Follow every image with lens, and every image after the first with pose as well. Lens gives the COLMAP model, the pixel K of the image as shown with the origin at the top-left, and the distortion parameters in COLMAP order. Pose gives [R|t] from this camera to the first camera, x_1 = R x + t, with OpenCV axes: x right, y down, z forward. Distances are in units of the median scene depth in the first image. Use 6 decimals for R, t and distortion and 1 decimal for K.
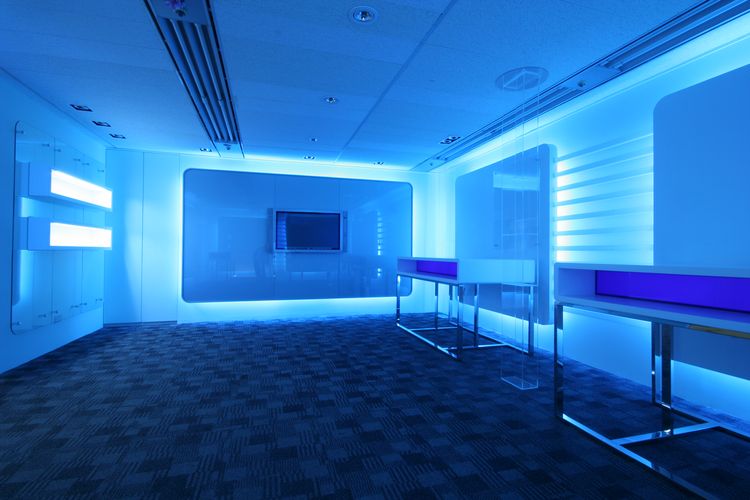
lens RADIAL K [[350.3, 0, 371.5], [0, 350.3, 248.9], [0, 0, 1]] dist [-0.000980, -0.000642]
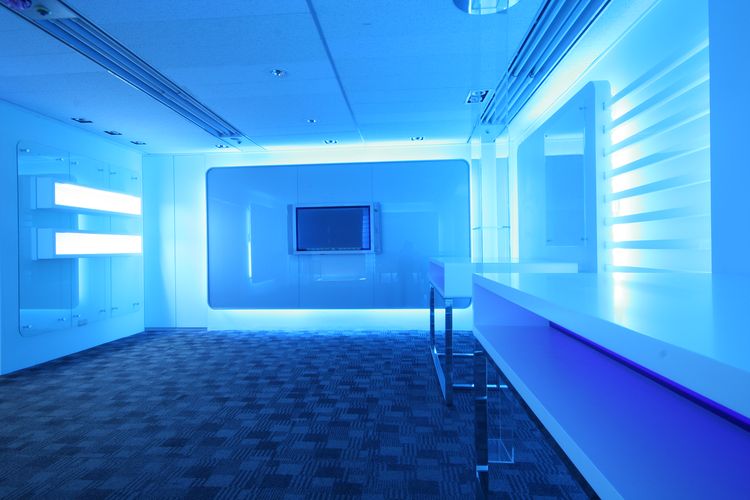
lens RADIAL K [[414.3, 0, 372.4], [0, 414.3, 248.0], [0, 0, 1]] dist [0.013212, -0.000404]
pose [[0.933499, -0.021146, -0.357955, 0.445873], [0.024508, 0.999688, 0.004859, -0.011166], [0.357741, -0.013309, 0.933726, 0.163088]]
